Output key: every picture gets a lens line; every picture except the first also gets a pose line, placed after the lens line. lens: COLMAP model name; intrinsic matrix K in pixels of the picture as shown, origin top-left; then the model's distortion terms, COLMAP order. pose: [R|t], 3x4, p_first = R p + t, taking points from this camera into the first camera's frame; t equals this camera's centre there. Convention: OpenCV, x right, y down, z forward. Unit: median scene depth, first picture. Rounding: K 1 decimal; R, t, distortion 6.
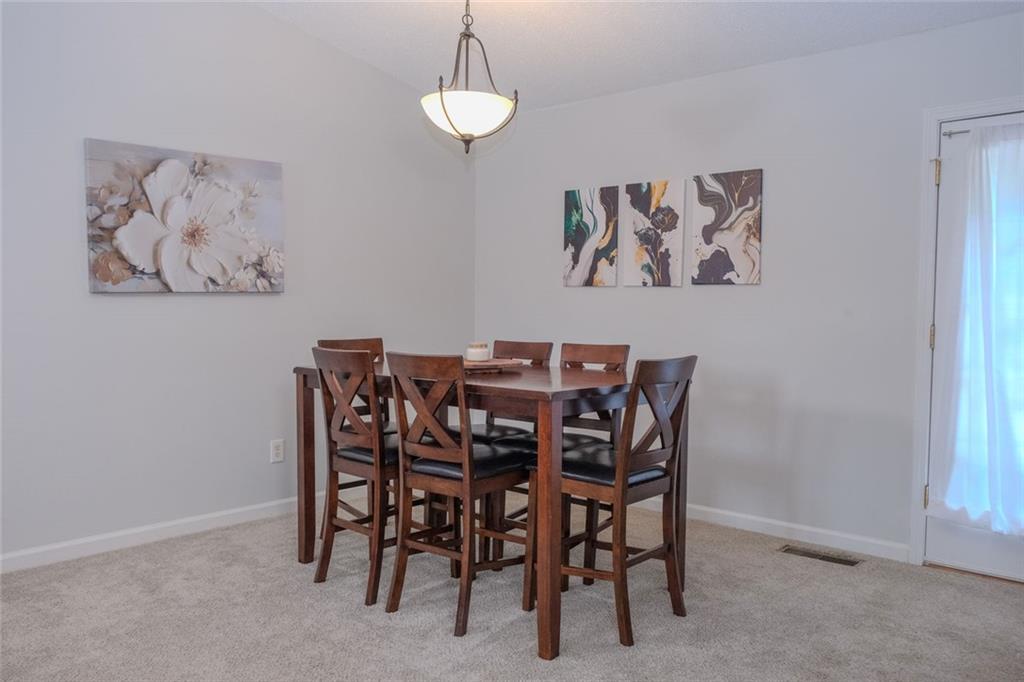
lens RADIAL K [[797.2, 0, 512.7], [0, 797.2, 344.5], [0, 0, 1]] dist [-0.016610, 0.005283]
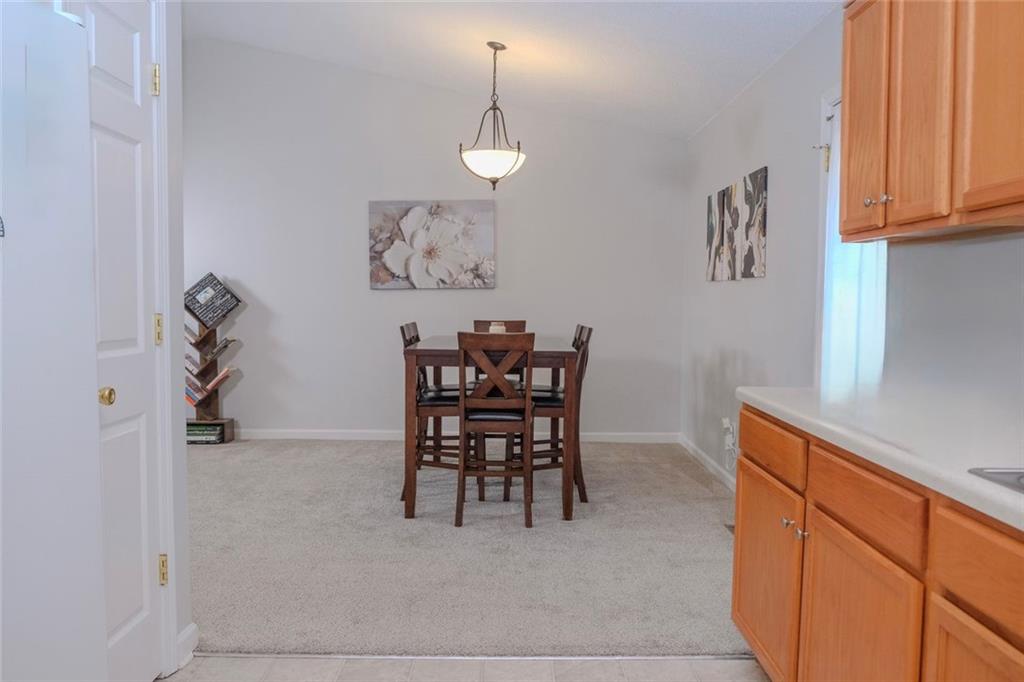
lens RADIAL K [[797.2, 0, 513.9], [0, 797.2, 345.0], [0, 0, 1]] dist [-0.016610, 0.005283]
pose [[0.661755, 0.046304, -0.748289, 0.935282], [-0.042357, 0.998806, 0.024348, 0.001372], [0.748523, 0.015583, 0.662926, 0.070588]]
